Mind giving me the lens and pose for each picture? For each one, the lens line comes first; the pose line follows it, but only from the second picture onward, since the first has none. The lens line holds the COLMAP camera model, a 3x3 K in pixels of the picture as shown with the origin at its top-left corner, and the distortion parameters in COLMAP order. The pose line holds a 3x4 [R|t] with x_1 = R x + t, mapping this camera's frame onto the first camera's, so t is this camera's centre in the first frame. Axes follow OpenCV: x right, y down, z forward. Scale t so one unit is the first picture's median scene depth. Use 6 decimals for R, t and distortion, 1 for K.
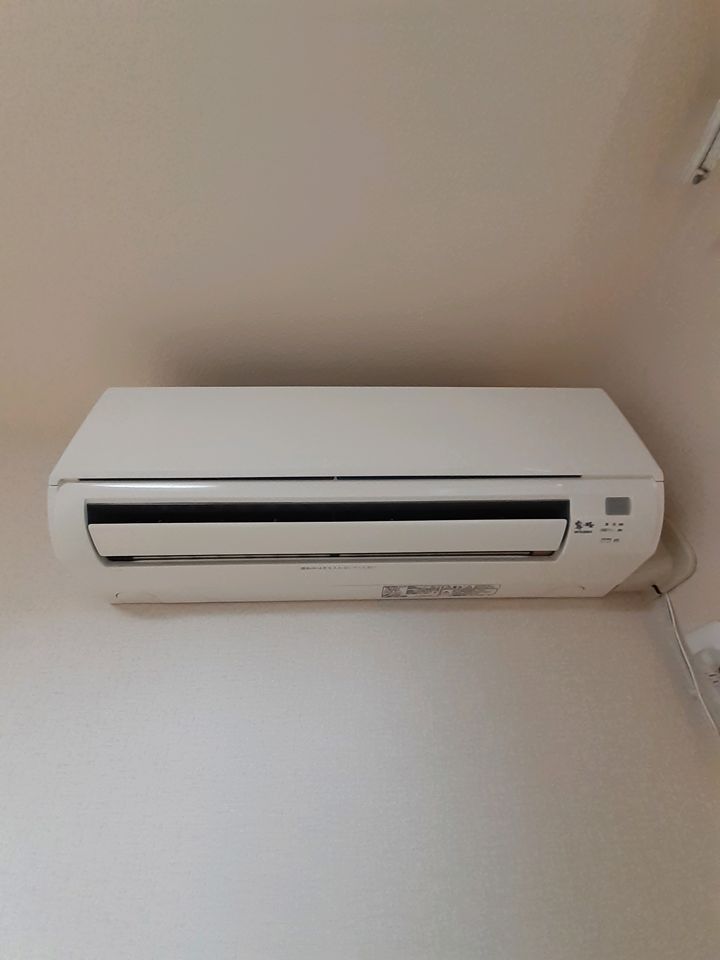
lens RADIAL K [[382.2, 0, 360.0], [0, 382.2, 480.0], [0, 0, 1]] dist [-0.003786, -0.000601]
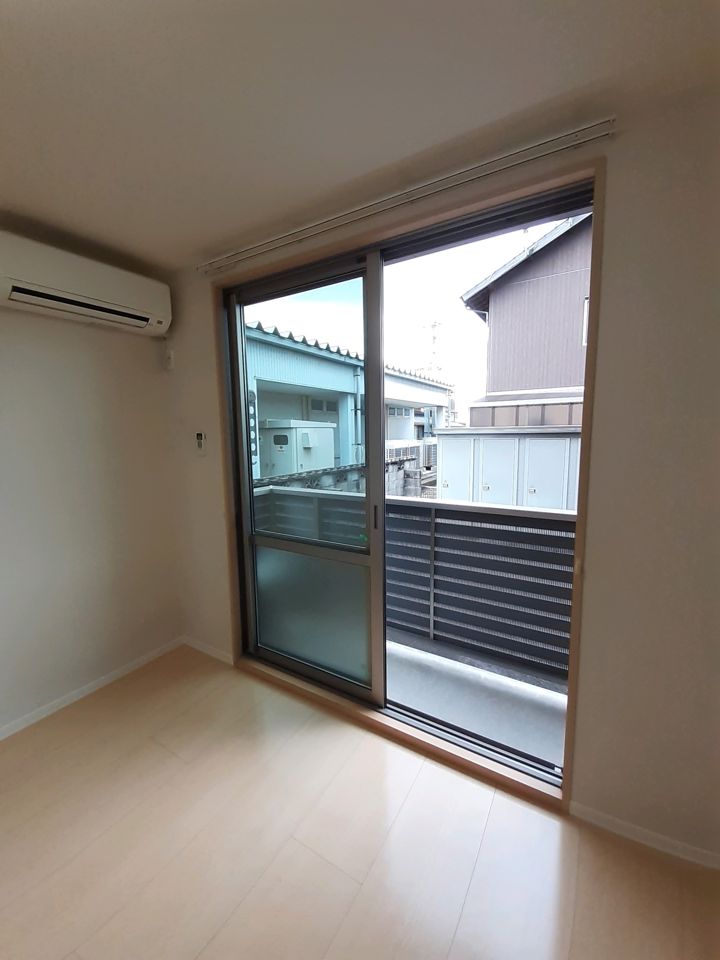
lens RADIAL K [[382.2, 0, 360.0], [0, 382.2, 480.0], [0, 0, 1]] dist [-0.003786, -0.000601]
pose [[0.528151, -0.095281, 0.843788, -2.015775], [-0.524046, 0.745309, 0.412176, -1.615499], [-0.668155, -0.659875, 0.343705, -3.295899]]
